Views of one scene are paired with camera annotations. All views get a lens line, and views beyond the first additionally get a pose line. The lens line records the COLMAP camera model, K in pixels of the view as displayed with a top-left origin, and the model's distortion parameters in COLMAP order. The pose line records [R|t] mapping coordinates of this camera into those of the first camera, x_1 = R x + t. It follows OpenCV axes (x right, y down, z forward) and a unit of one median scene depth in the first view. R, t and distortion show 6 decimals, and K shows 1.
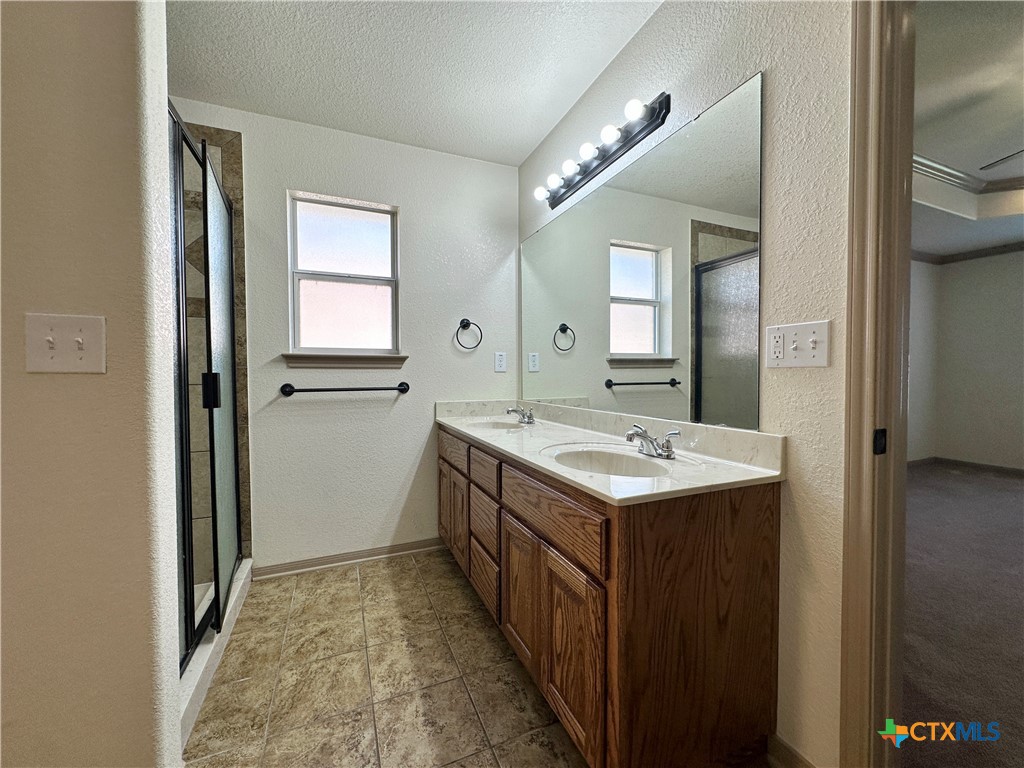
lens RADIAL K [[407.3, 0, 512.6], [0, 407.3, 383.8], [0, 0, 1]] dist [-0.001216, 0.000319]
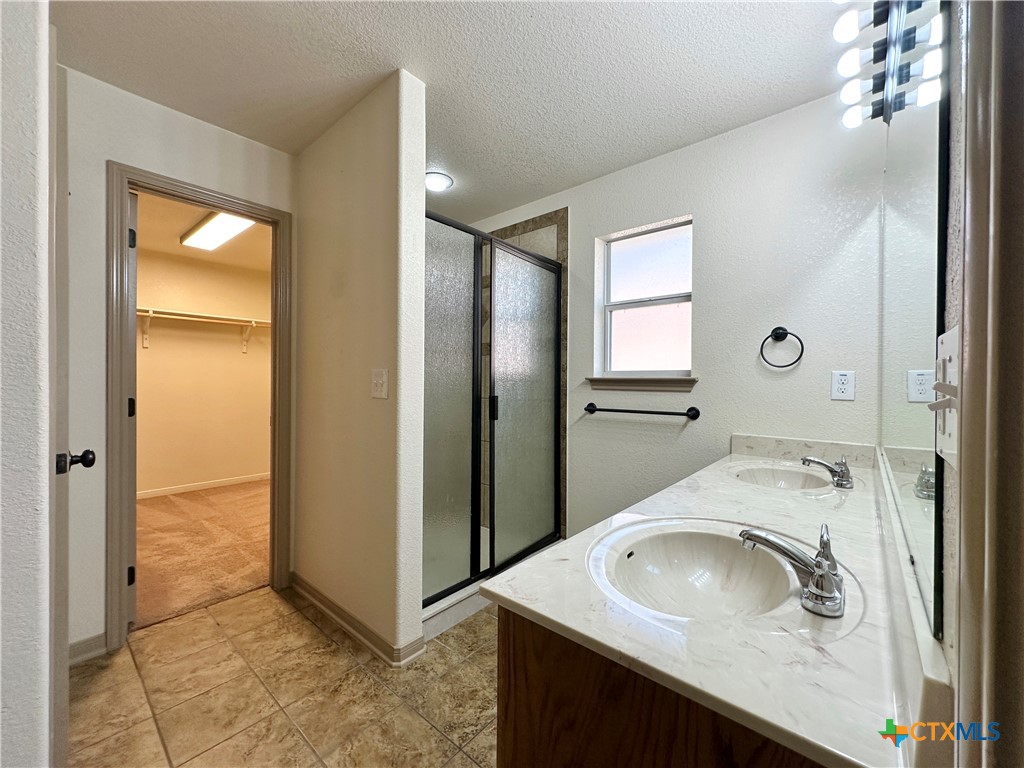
lens RADIAL K [[407.3, 0, 512.6], [0, 407.3, 383.8], [0, 0, 1]] dist [-0.001216, 0.000319]
pose [[0.441298, 0.012349, -0.897275, 0.399458], [-0.031518, 0.999502, -0.001746, -0.046377], [0.896807, 0.029051, 0.441468, 0.276316]]
